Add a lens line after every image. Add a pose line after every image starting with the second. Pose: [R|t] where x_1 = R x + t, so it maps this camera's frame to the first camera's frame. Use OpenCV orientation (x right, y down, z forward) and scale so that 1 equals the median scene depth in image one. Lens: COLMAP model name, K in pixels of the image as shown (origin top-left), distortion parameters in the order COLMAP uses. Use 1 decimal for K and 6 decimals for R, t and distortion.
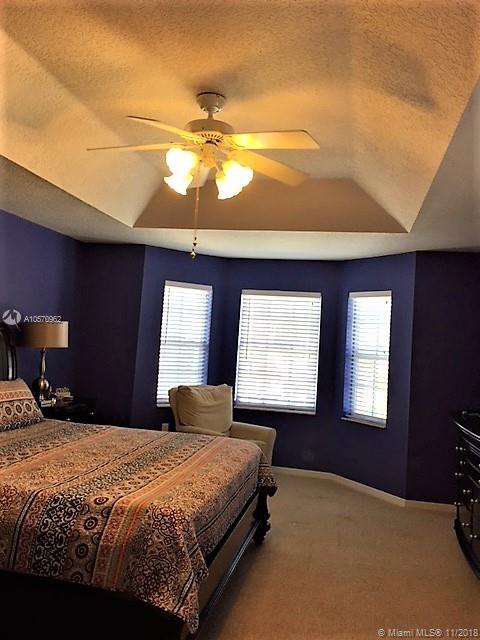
lens RADIAL K [[564.9, 0, 239.6], [0, 564.9, 318.9], [0, 0, 1]] dist [0.049989, -0.042155]
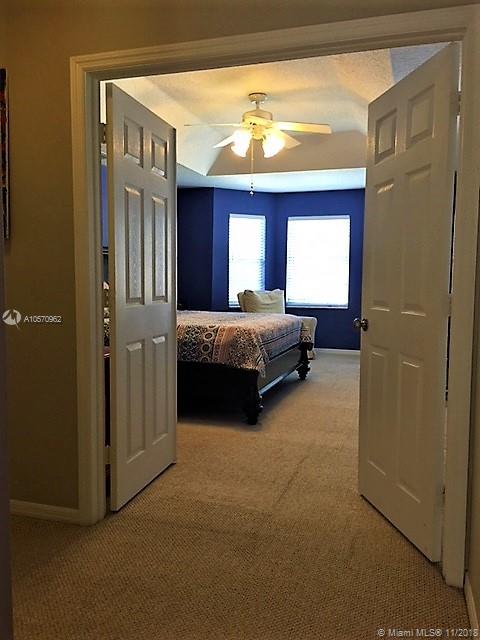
lens RADIAL K [[564.9, 0, 242.1], [0, 564.9, 320.3], [0, 0, 1]] dist [0.049989, -0.042155]
pose [[0.993944, -0.044074, -0.100664, 0.030595], [0.055376, 0.992119, 0.112394, 0.049532], [0.094917, -0.117288, 0.988552, -0.513899]]
